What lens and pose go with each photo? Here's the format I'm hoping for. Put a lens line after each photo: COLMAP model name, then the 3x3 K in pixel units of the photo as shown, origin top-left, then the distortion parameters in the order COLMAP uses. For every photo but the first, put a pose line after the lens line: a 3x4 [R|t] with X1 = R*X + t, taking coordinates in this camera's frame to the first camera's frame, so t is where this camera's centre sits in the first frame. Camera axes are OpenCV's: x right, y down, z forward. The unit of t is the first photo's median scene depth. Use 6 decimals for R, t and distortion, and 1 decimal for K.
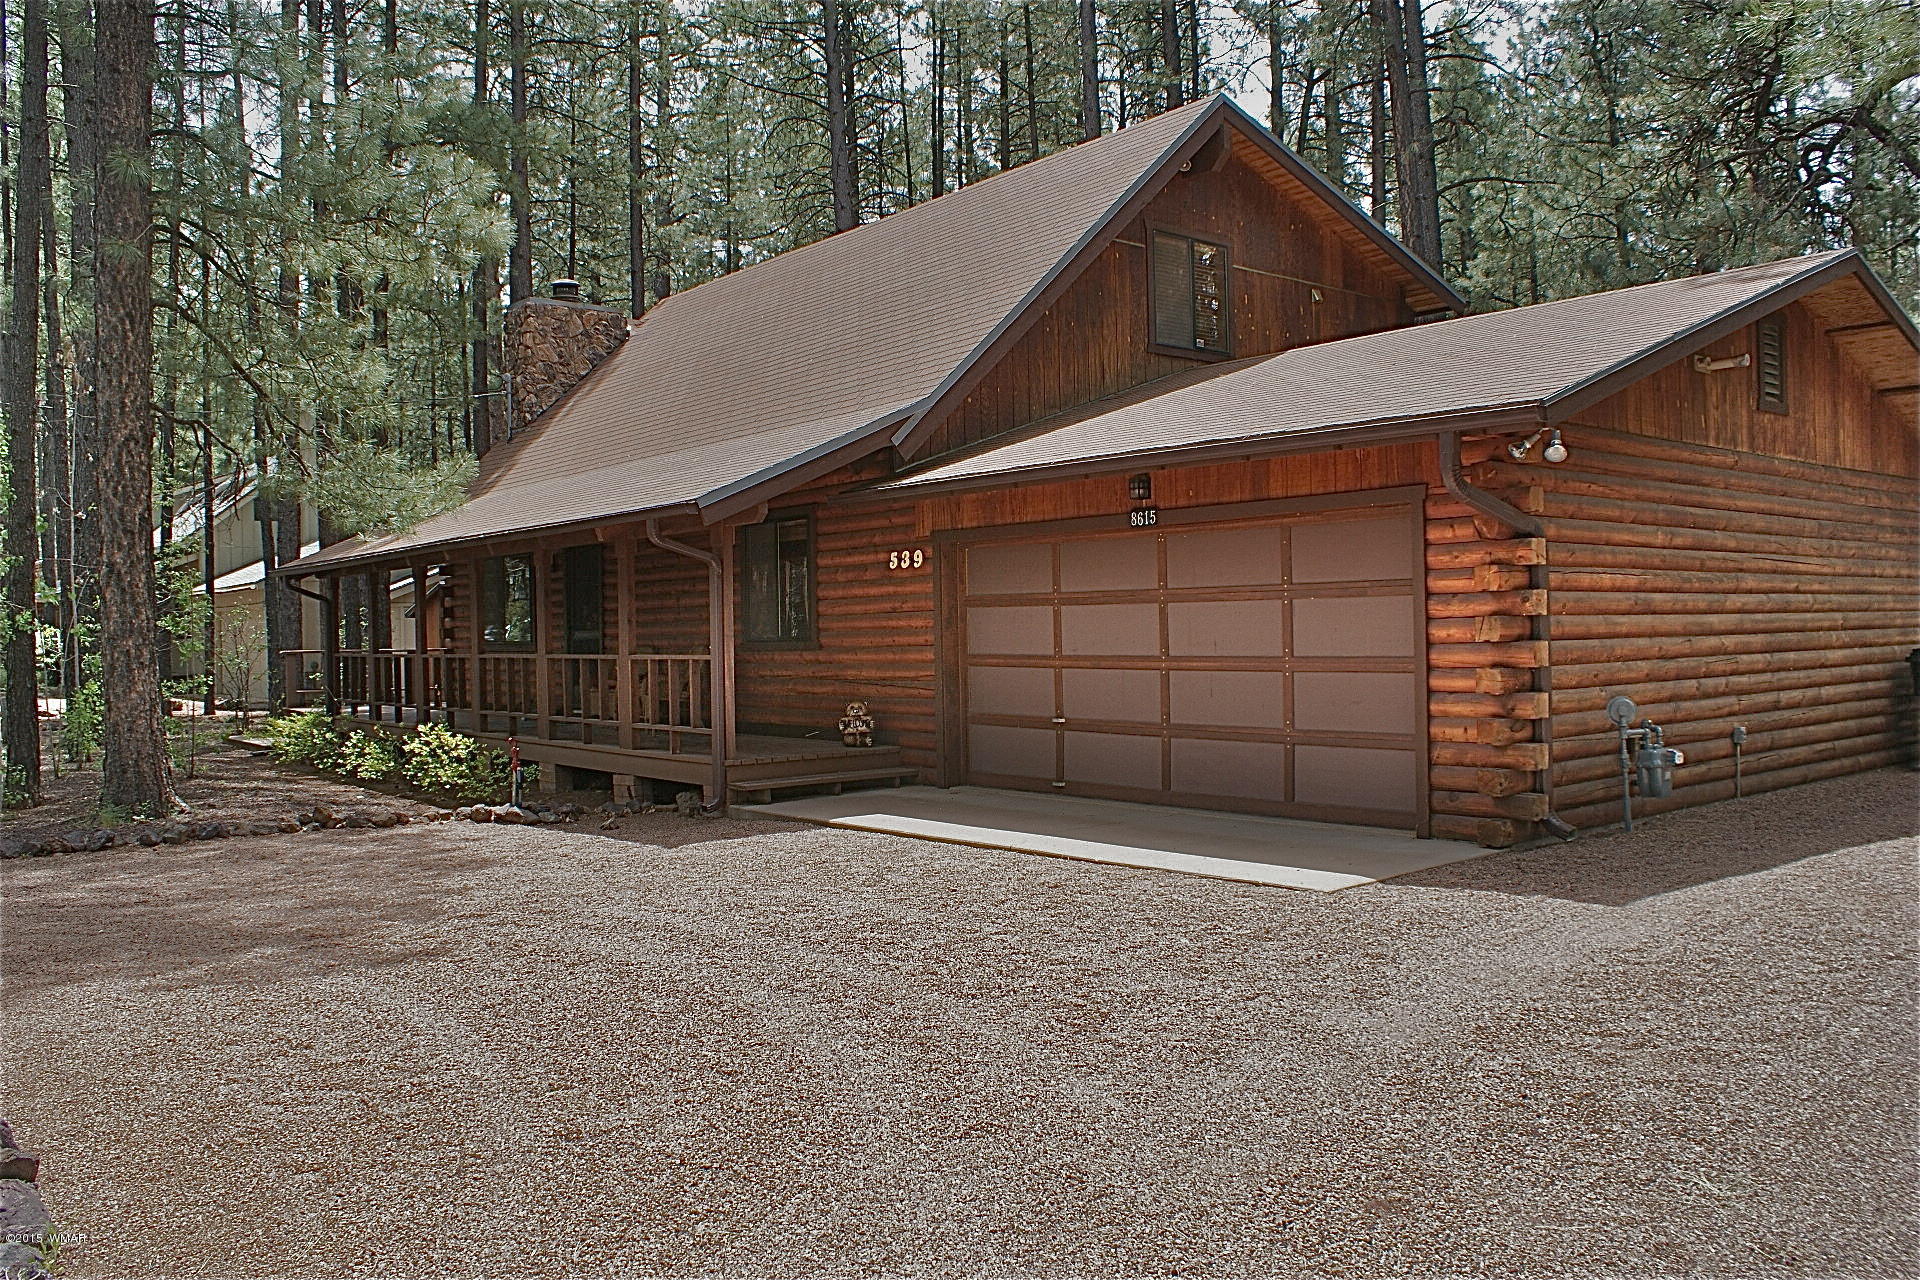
lens RADIAL K [[1541.9, 0, 954.3], [0, 1541.9, 647.1], [0, 0, 1]] dist [-0.159092, 0.137553]
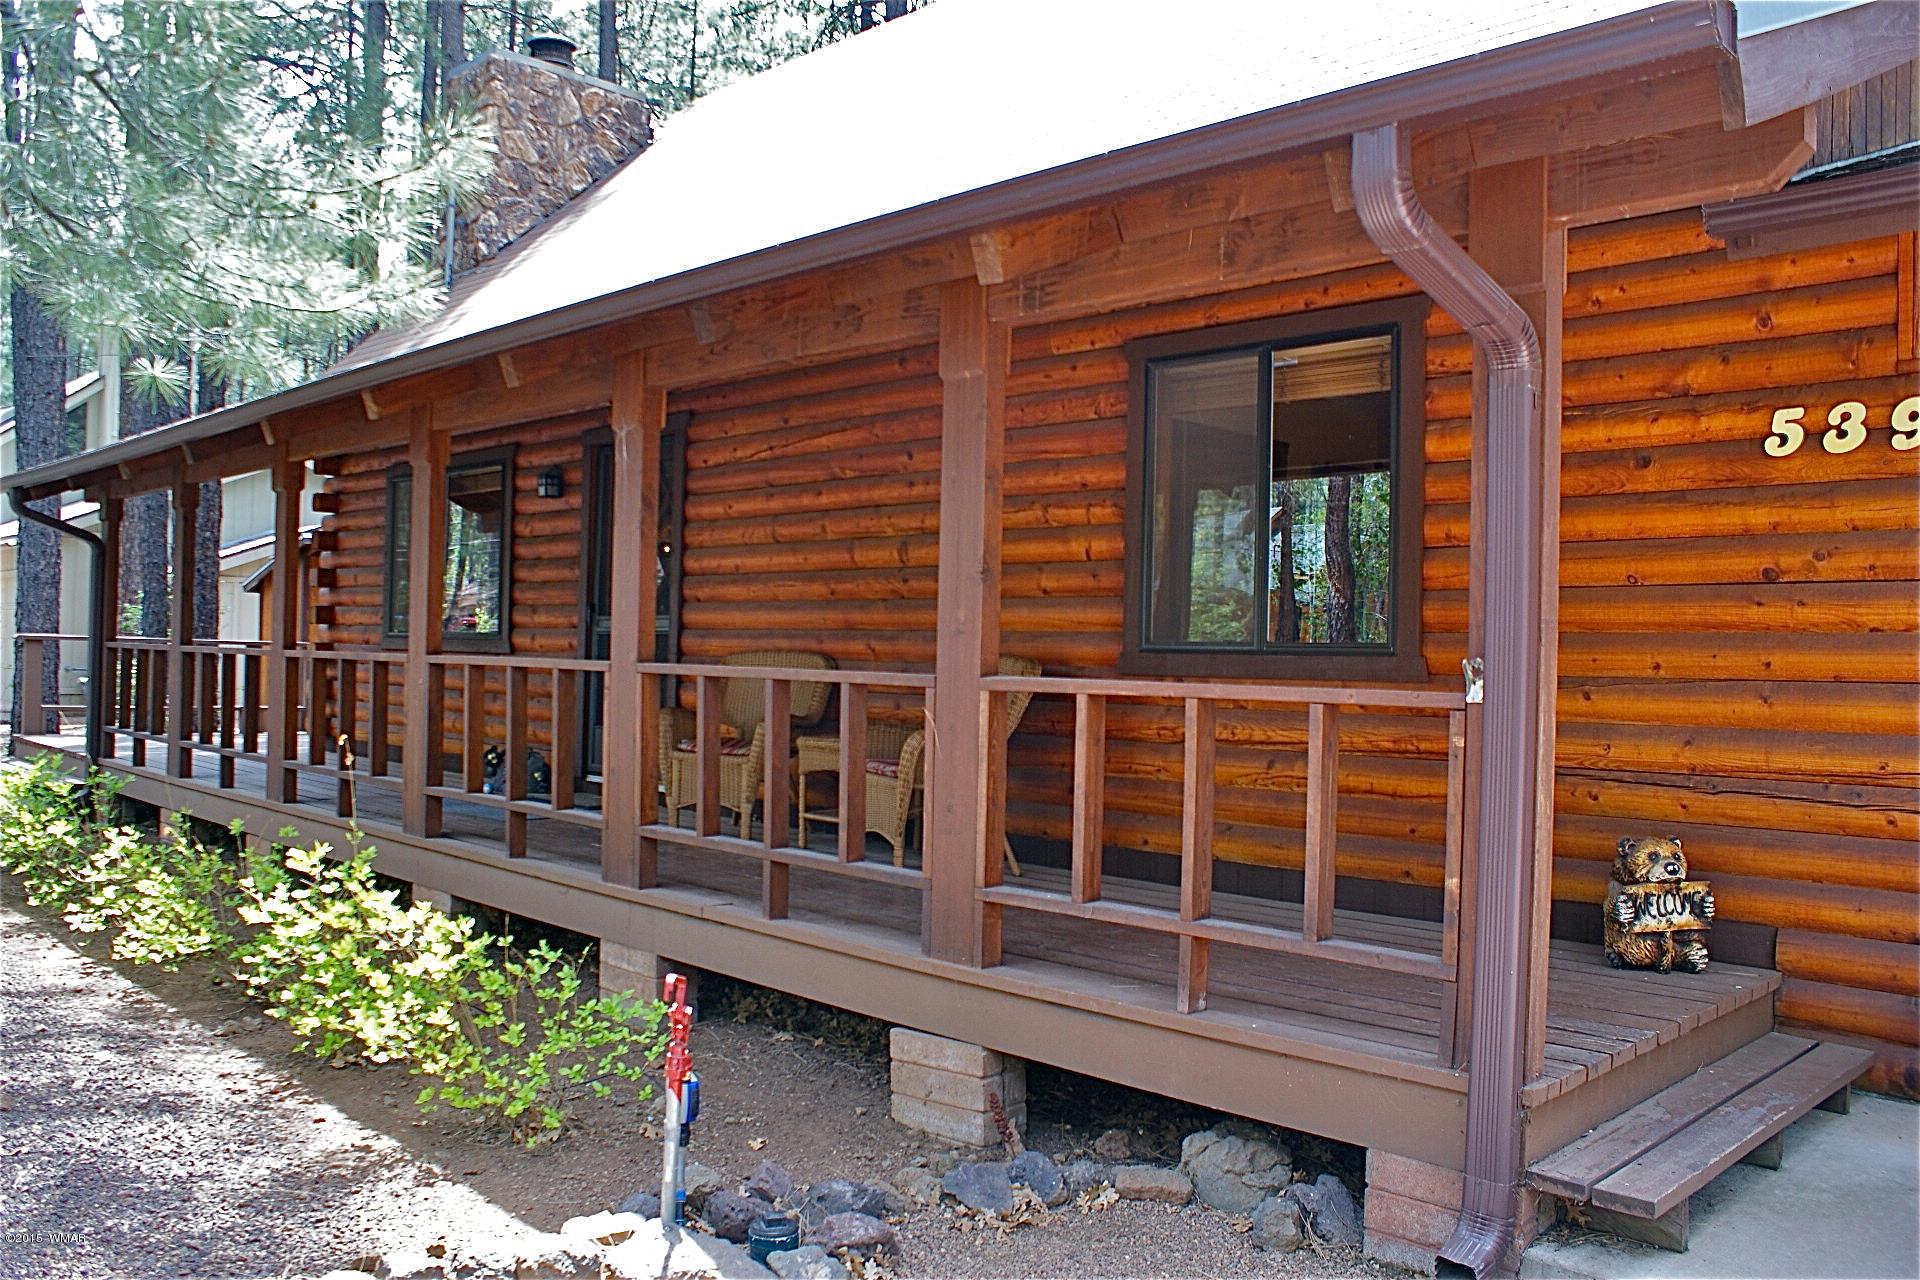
lens RADIAL K [[1541.9, 0, 954.3], [0, 1541.9, 647.1], [0, 0, 1]] dist [-0.159092, 0.137553]
pose [[0.994123, 0.041035, 0.100182, -0.205774], [-0.039563, 0.999079, -0.016631, 0.003791], [-0.100772, 0.012570, 0.994830, 0.553698]]
